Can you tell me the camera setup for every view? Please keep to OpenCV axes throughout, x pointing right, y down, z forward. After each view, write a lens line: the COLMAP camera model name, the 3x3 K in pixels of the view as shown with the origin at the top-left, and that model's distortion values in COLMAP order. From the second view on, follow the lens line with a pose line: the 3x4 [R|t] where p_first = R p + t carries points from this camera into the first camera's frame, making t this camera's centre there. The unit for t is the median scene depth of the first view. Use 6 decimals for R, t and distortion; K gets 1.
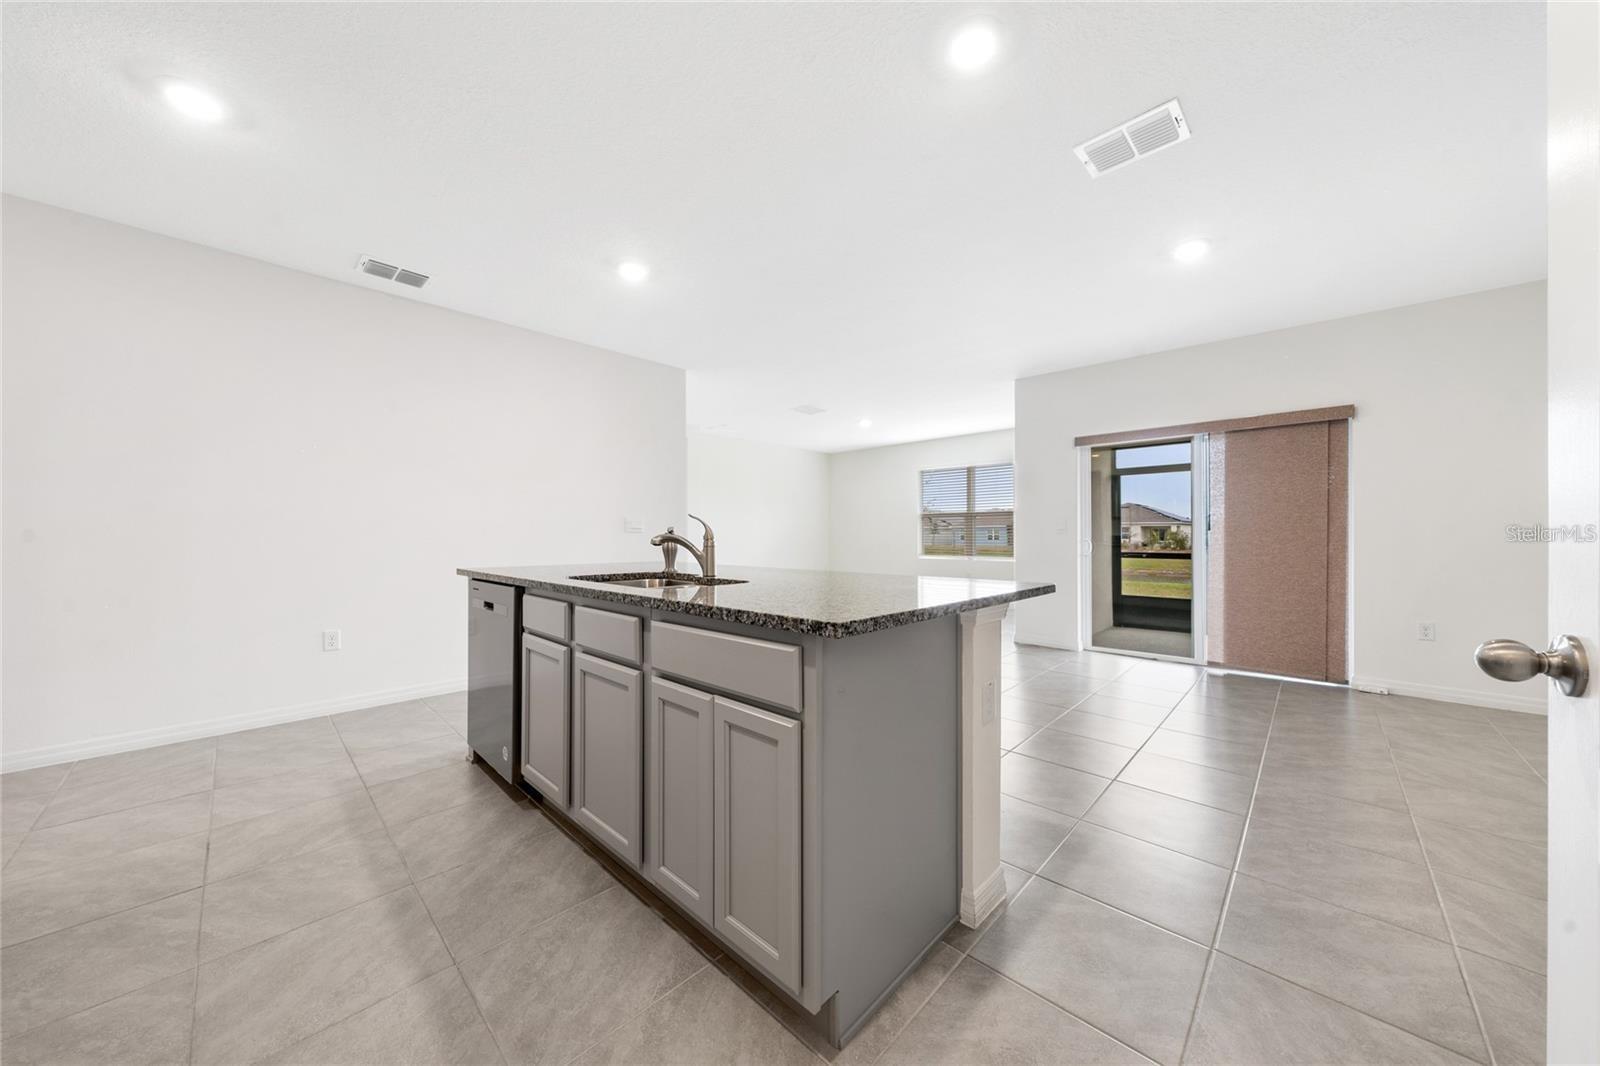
lens RADIAL K [[543.6, 0, 790.9], [0, 543.6, 536.7], [0, 0, 1]] dist [0.000274, 0.000034]
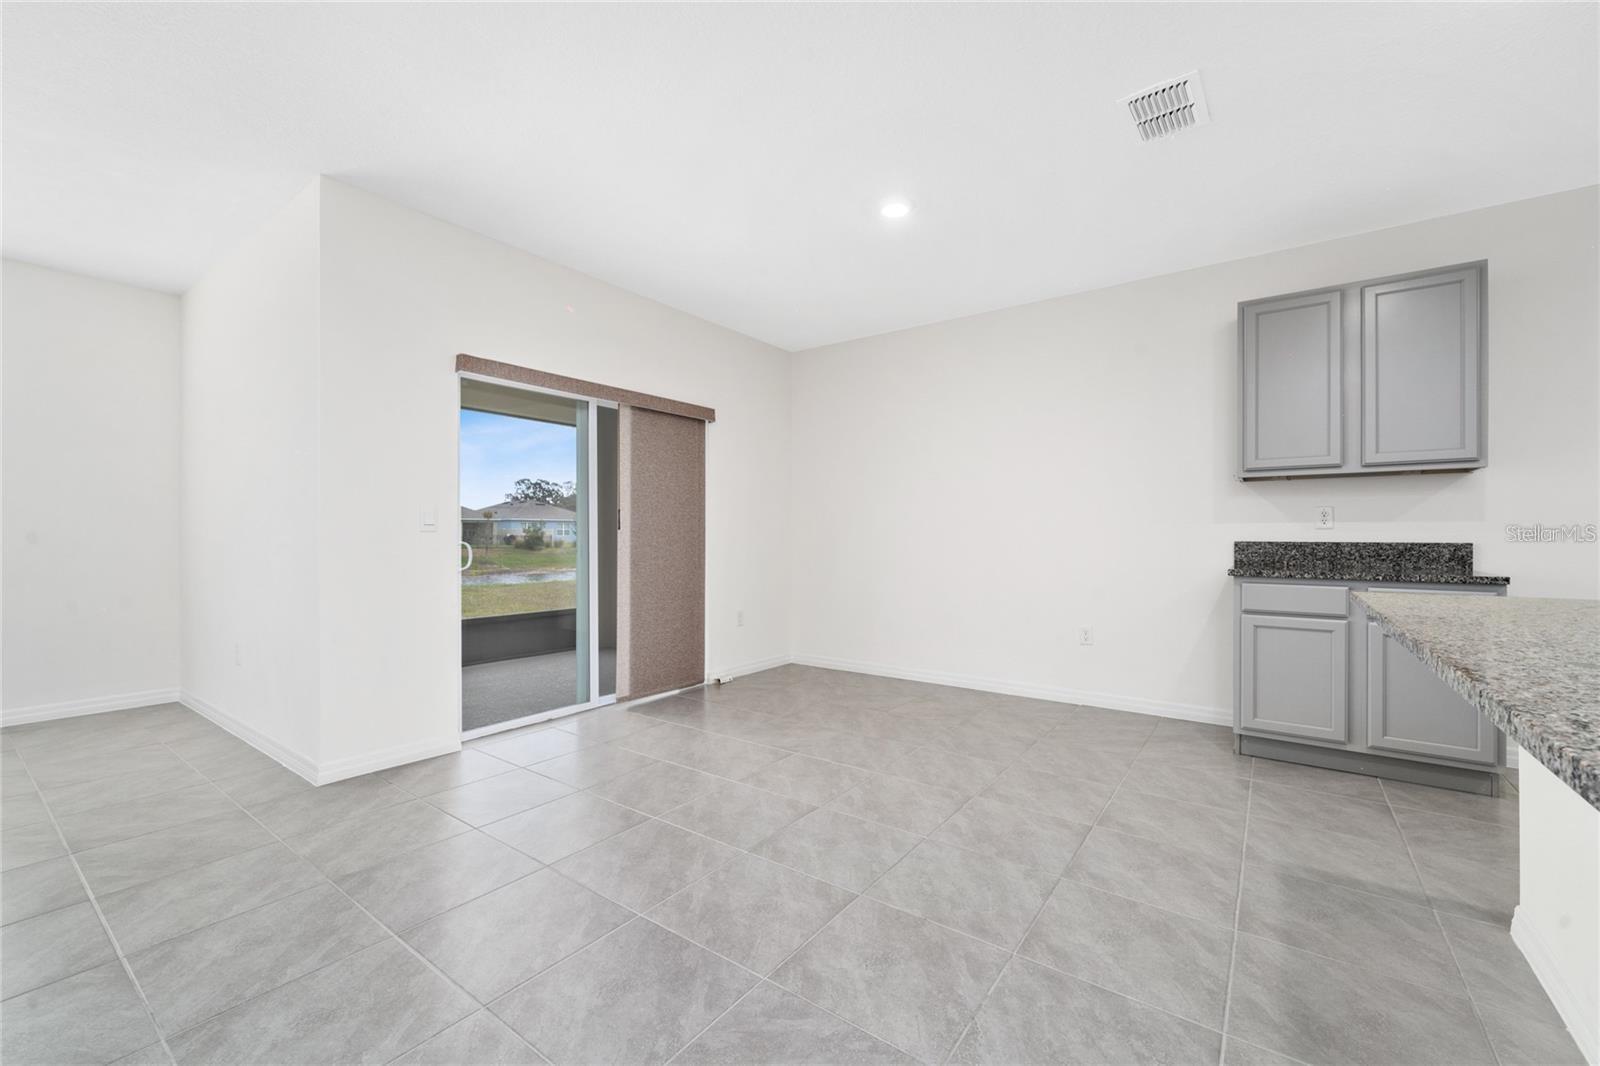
lens RADIAL K [[657.2, 0, 800.0], [0, 657.2, 533.0], [0, 0, 1]] dist [0.000059, 0.000004]
pose [[-0.140001, 0.007518, 0.990123, -0.214043], [0.003315, 0.999969, -0.007124, 0.002299], [-0.990146, 0.002285, -0.140022, 0.969834]]
